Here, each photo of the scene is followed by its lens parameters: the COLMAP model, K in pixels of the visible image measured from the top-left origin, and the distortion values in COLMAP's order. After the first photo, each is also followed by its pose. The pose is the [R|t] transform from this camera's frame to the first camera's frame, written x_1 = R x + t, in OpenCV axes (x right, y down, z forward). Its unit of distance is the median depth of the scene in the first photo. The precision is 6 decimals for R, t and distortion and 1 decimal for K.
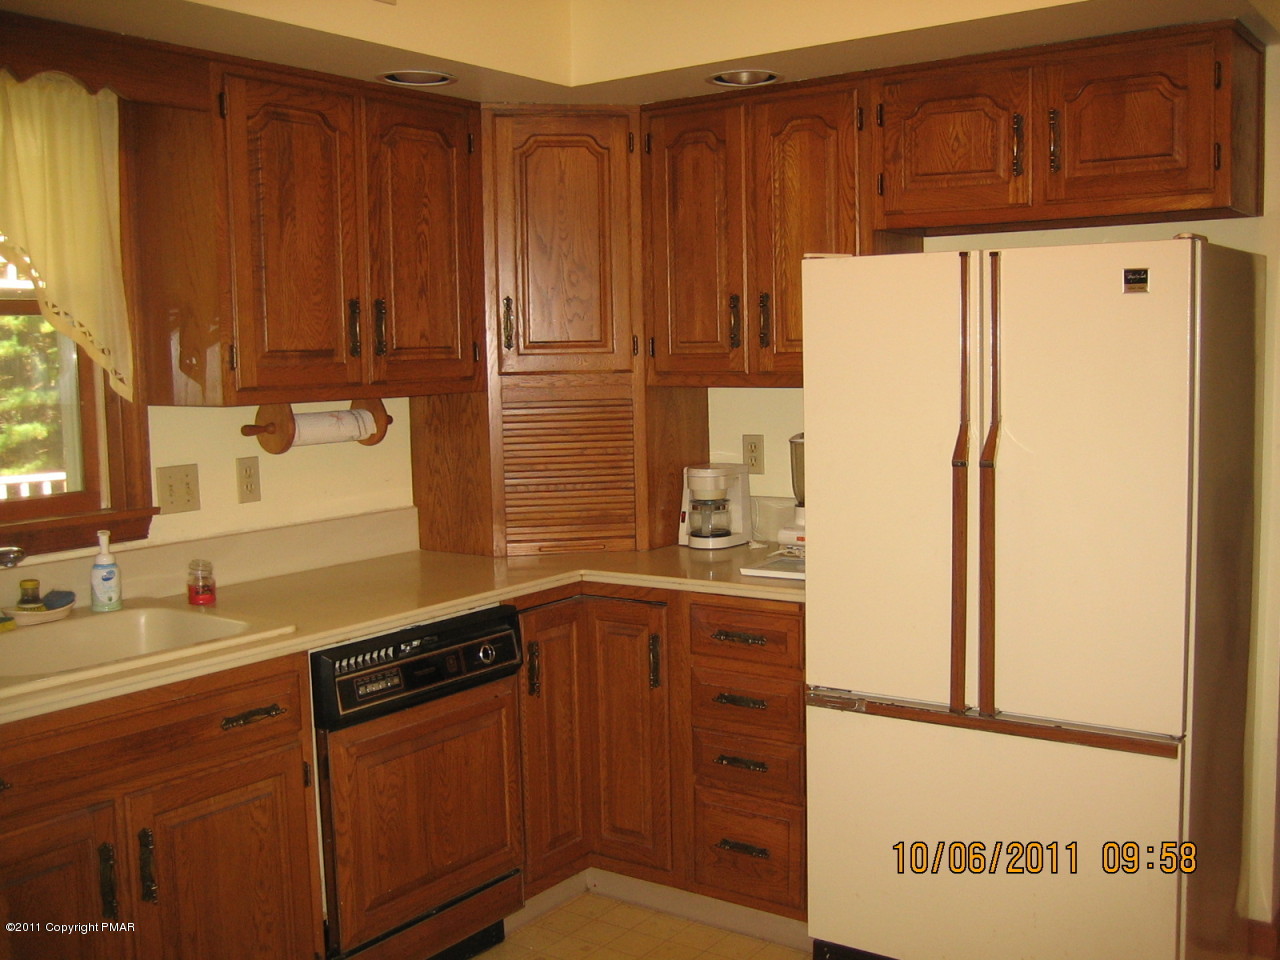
lens RADIAL K [[1332.4, 0, 640.0], [0, 1332.4, 480.0], [0, 0, 1]] dist [-0.131600, -0.006245]
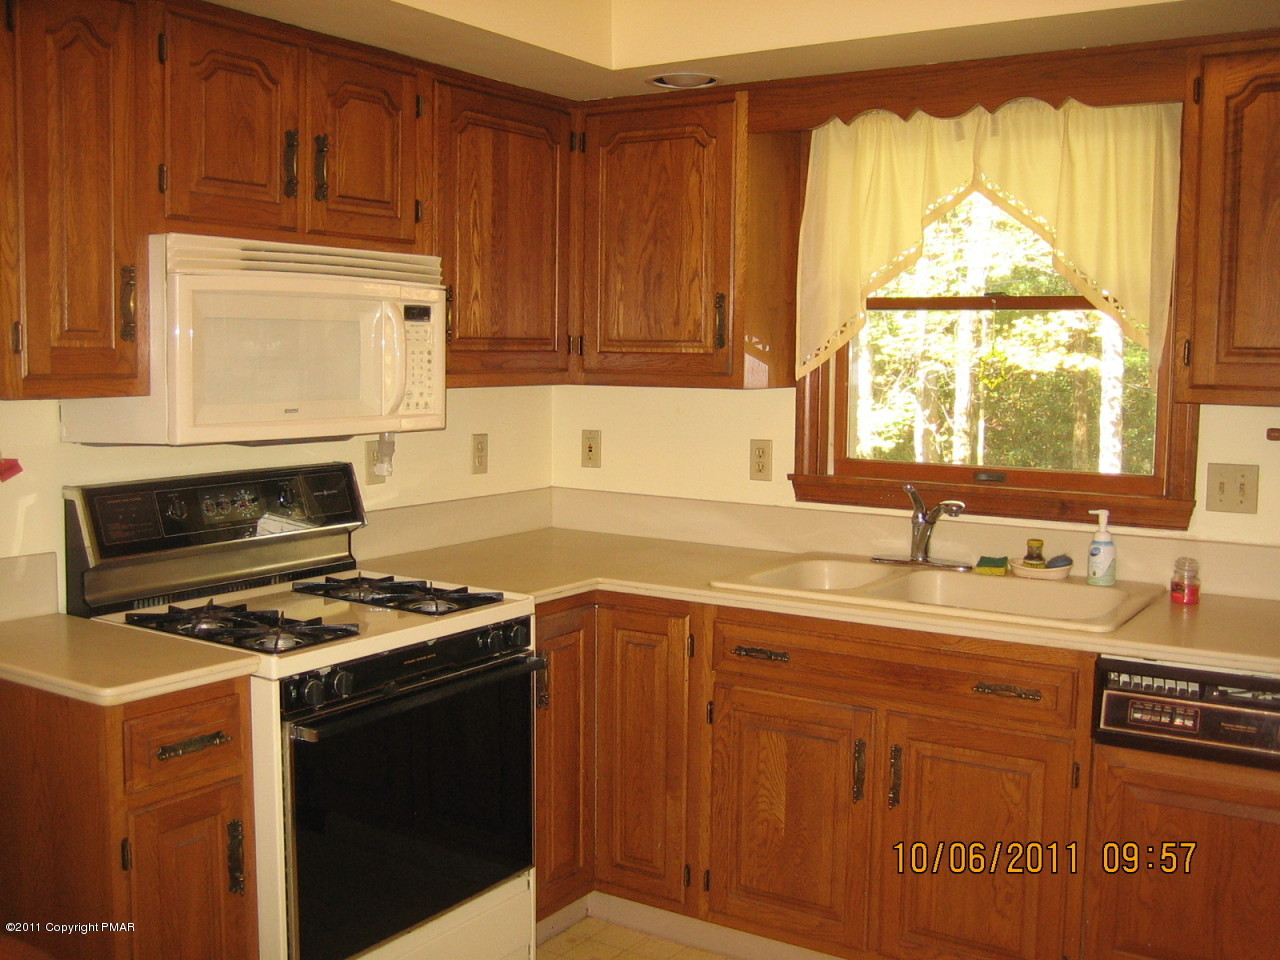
lens RADIAL K [[1361.6, 0, 640.0], [0, 1361.6, 480.0], [0, 0, 1]] dist [-0.158733, 0.216353]
pose [[-0.006946, 0.112696, -0.993605, 0.707250], [-0.100745, 0.988495, 0.112820, -0.074482], [0.994888, 0.100884, 0.004487, 0.634055]]
